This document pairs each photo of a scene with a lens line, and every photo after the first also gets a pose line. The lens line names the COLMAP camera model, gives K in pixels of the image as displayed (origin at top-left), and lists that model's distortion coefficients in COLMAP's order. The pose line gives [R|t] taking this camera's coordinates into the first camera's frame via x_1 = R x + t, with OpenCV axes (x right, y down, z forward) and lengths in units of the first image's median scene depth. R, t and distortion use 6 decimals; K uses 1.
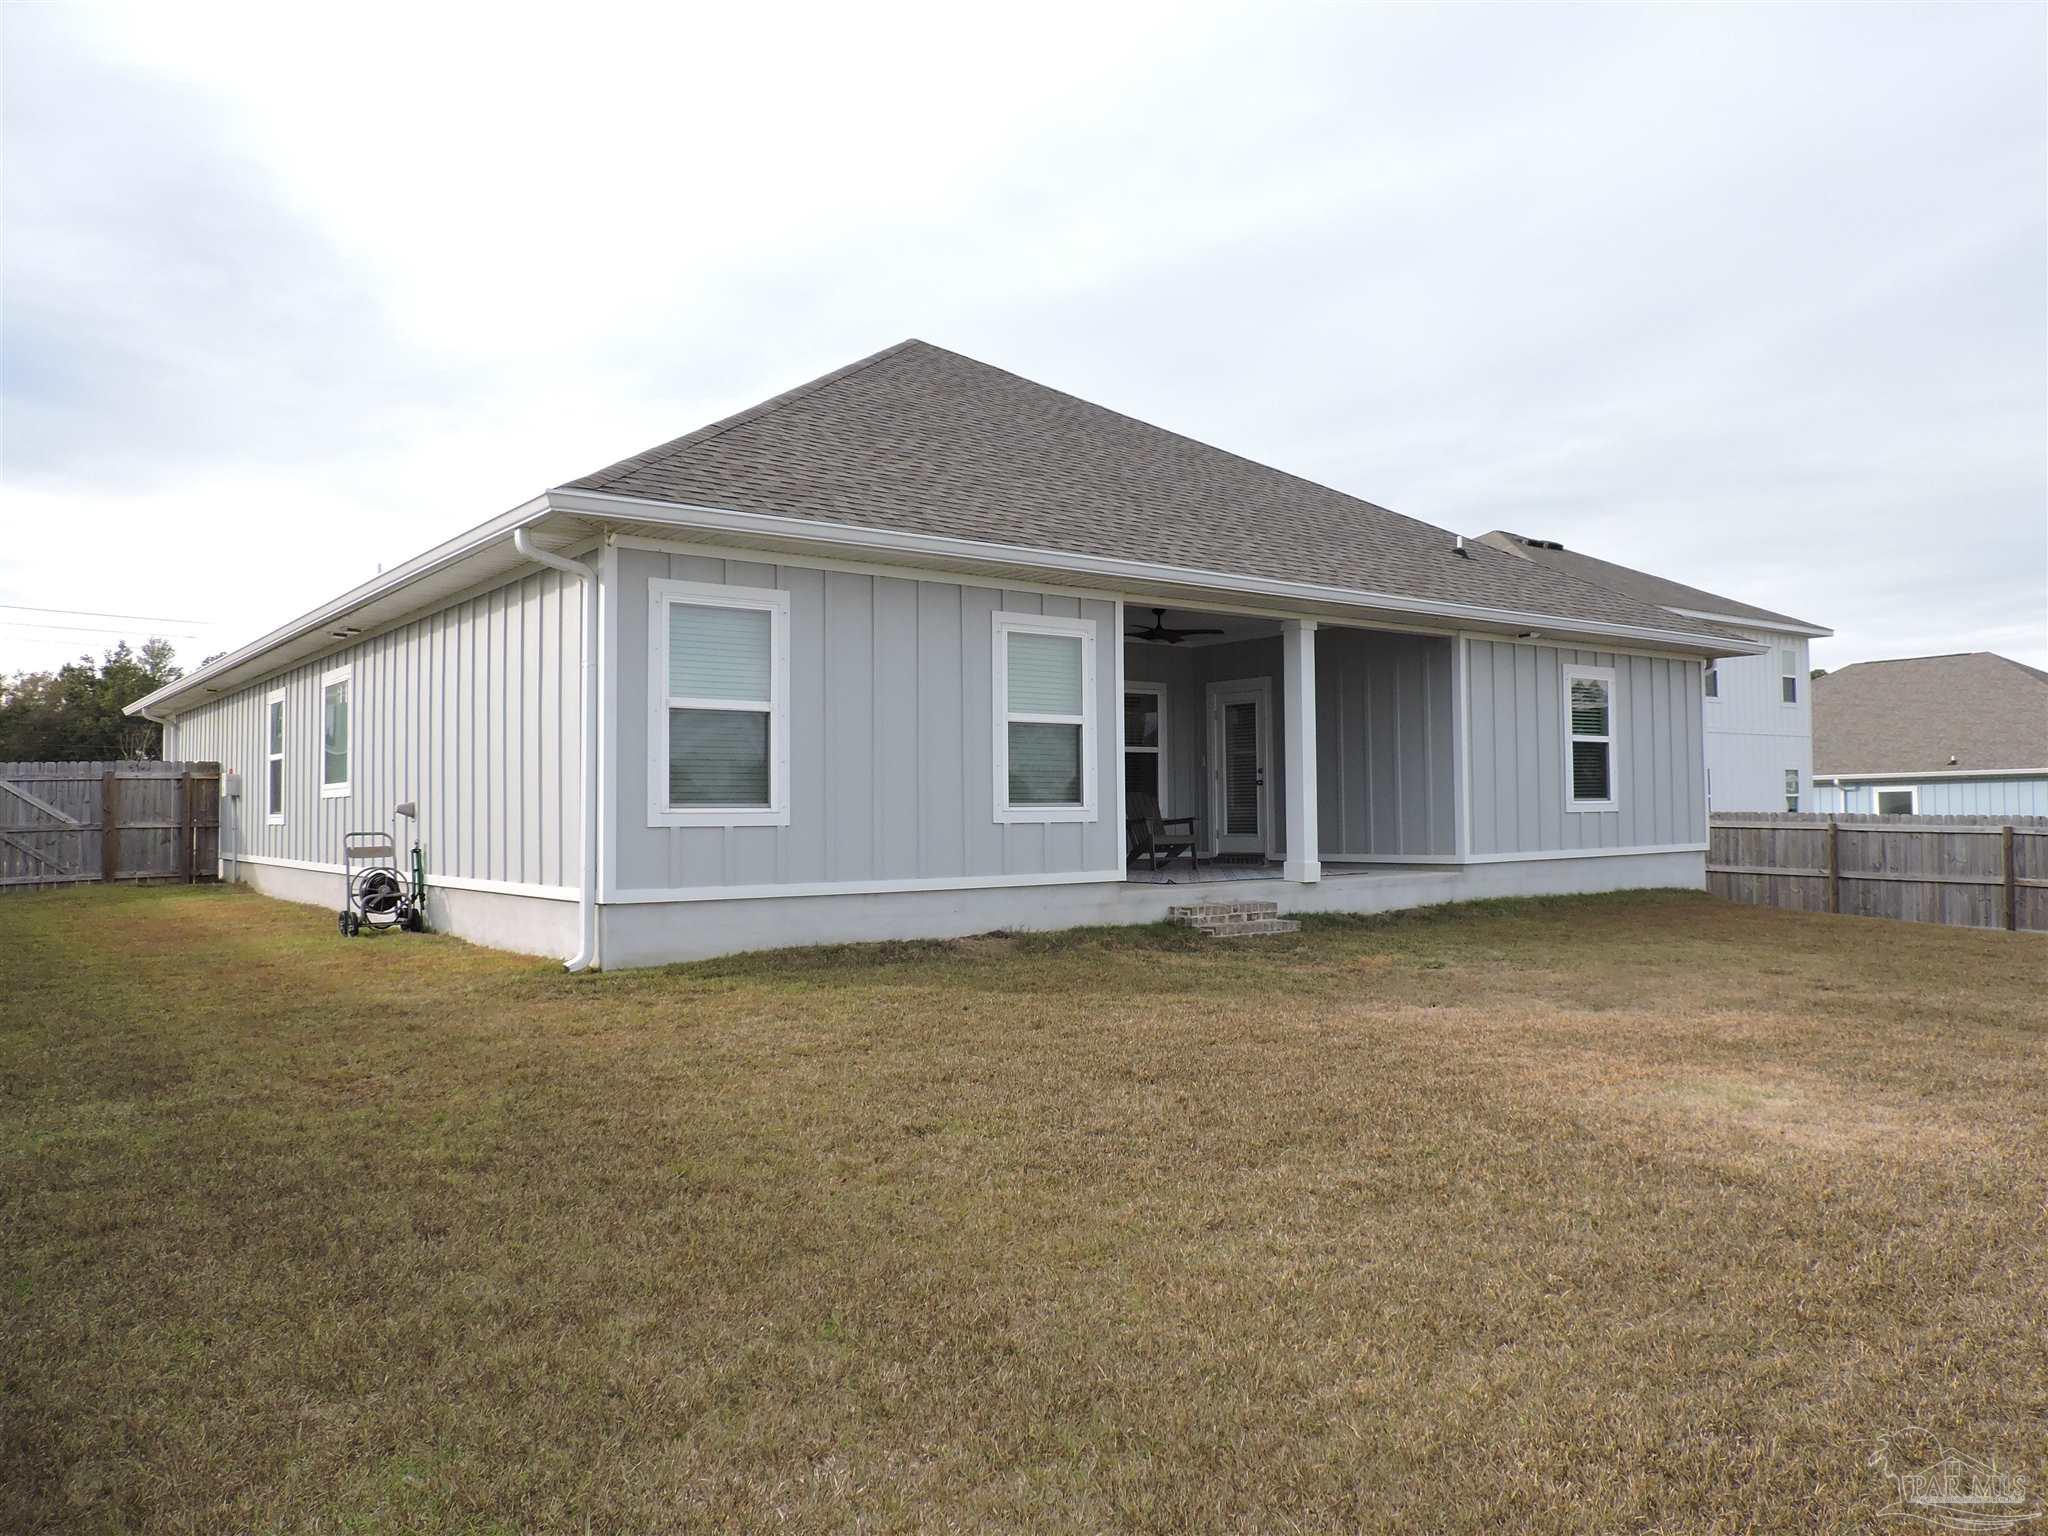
lens RADIAL K [[1452.3, 0, 1022.9], [0, 1452.3, 771.1], [0, 0, 1]] dist [0.008334, 0.000971]
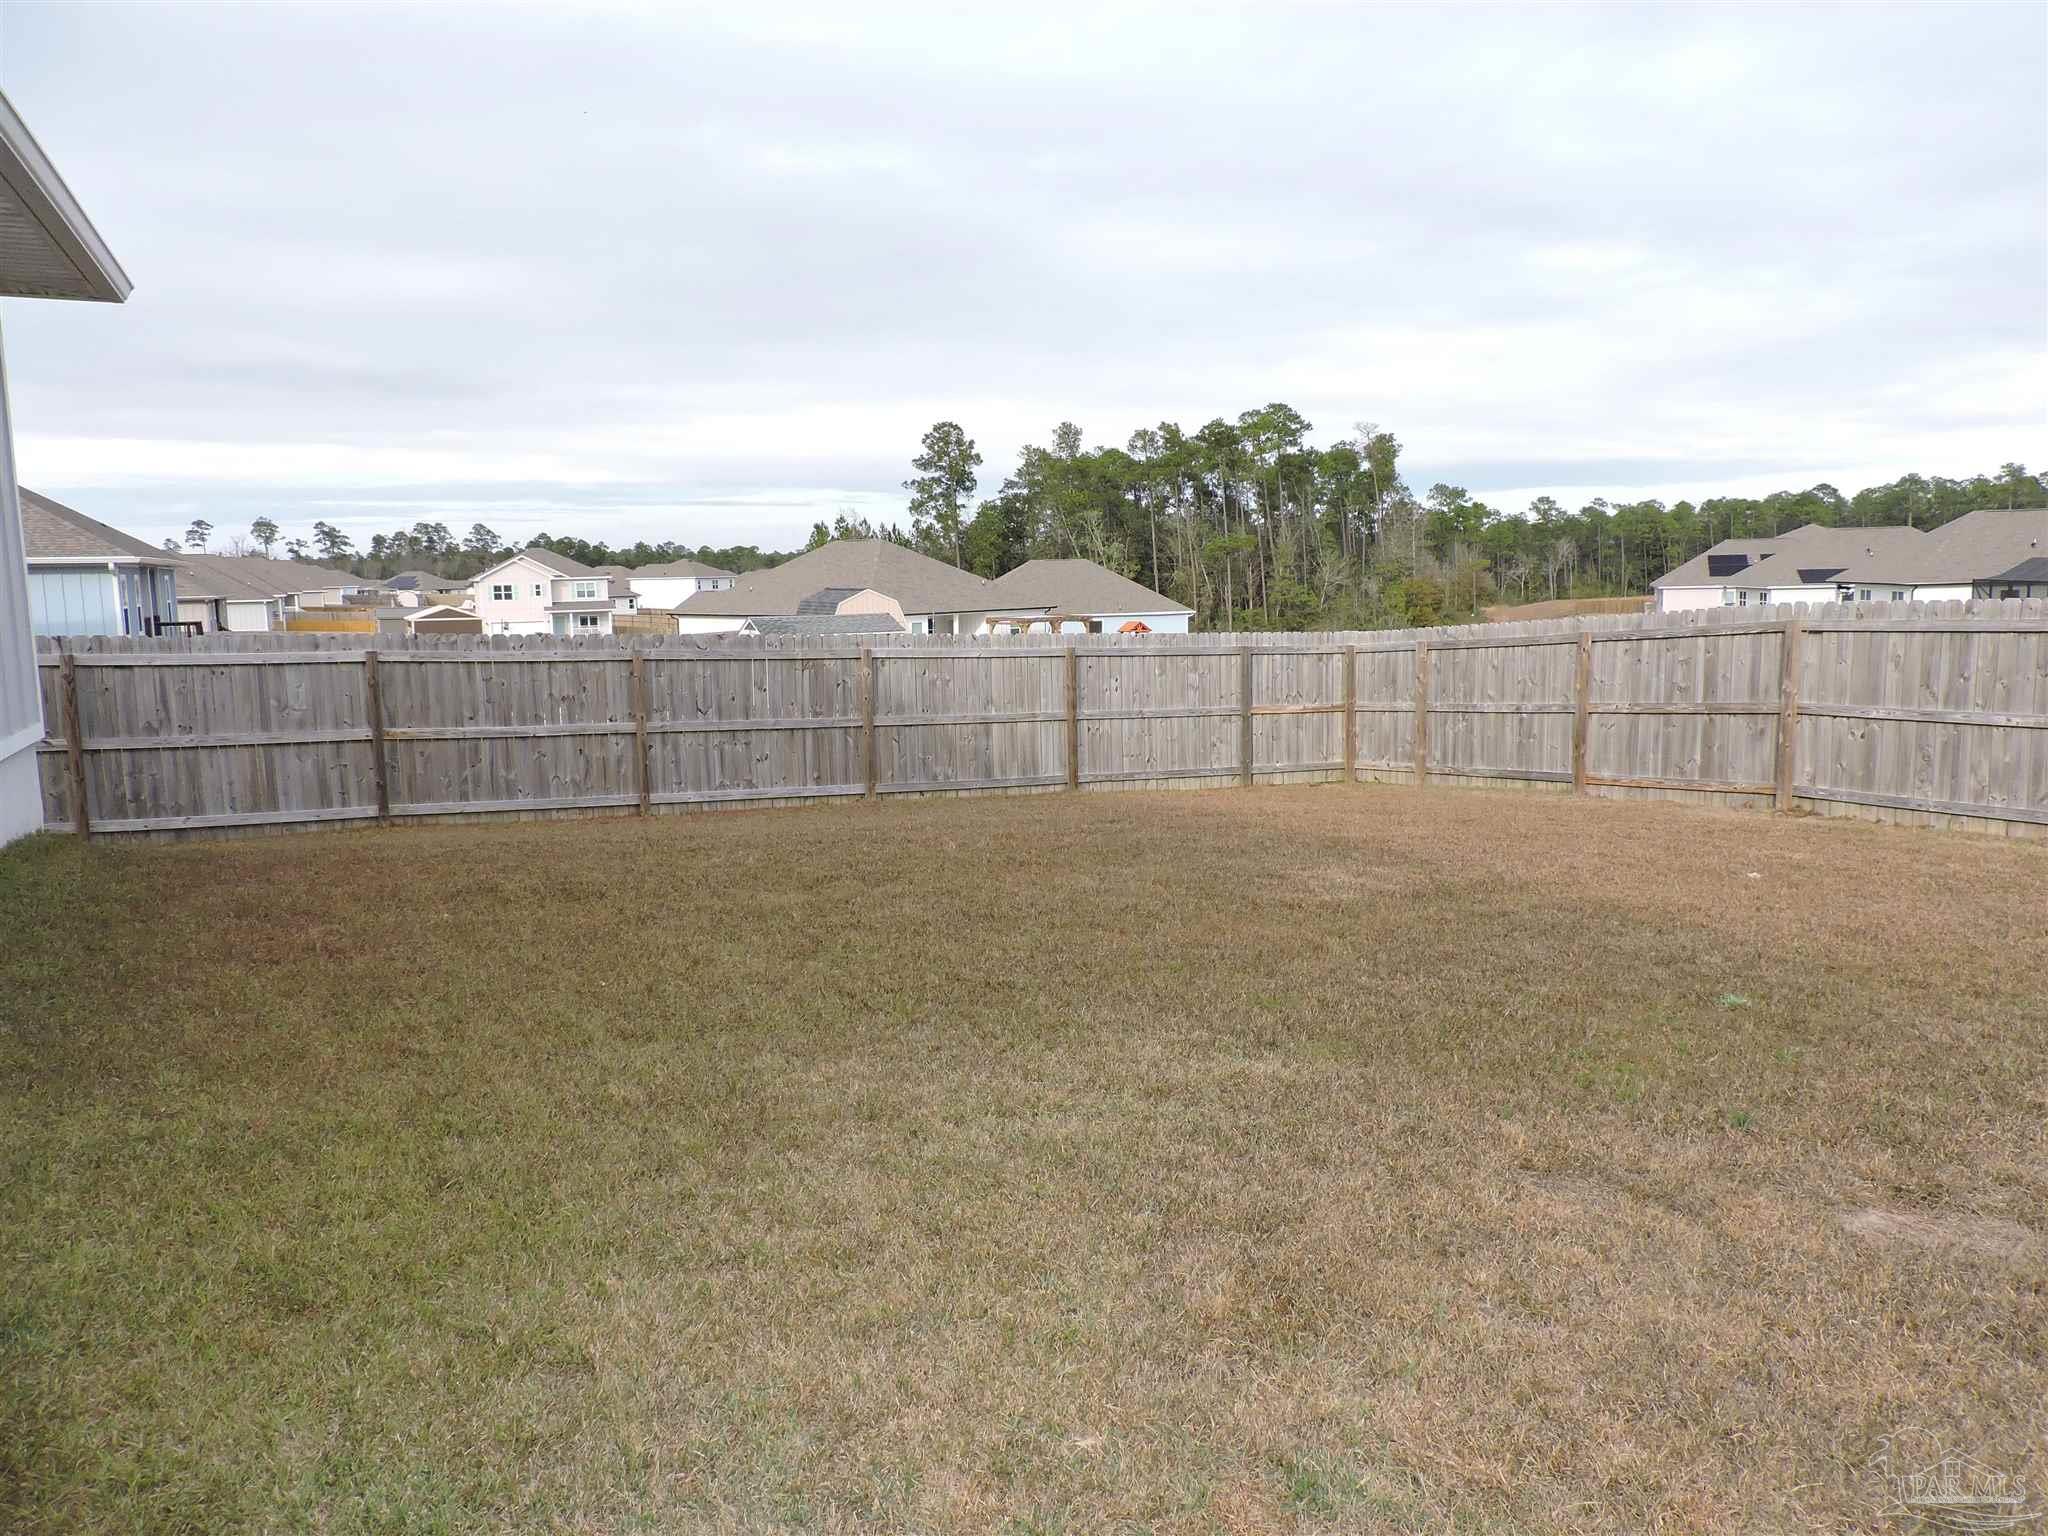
lens RADIAL K [[1452.3, 0, 1024.9], [0, 1452.3, 770.6], [0, 0, 1]] dist [0.008334, 0.000971]
pose [[0.243311, -0.107137, 0.964013, 0.158632], [-0.011891, 0.993477, 0.113413, 0.019381], [-0.969875, -0.039058, 0.240450, 0.774842]]
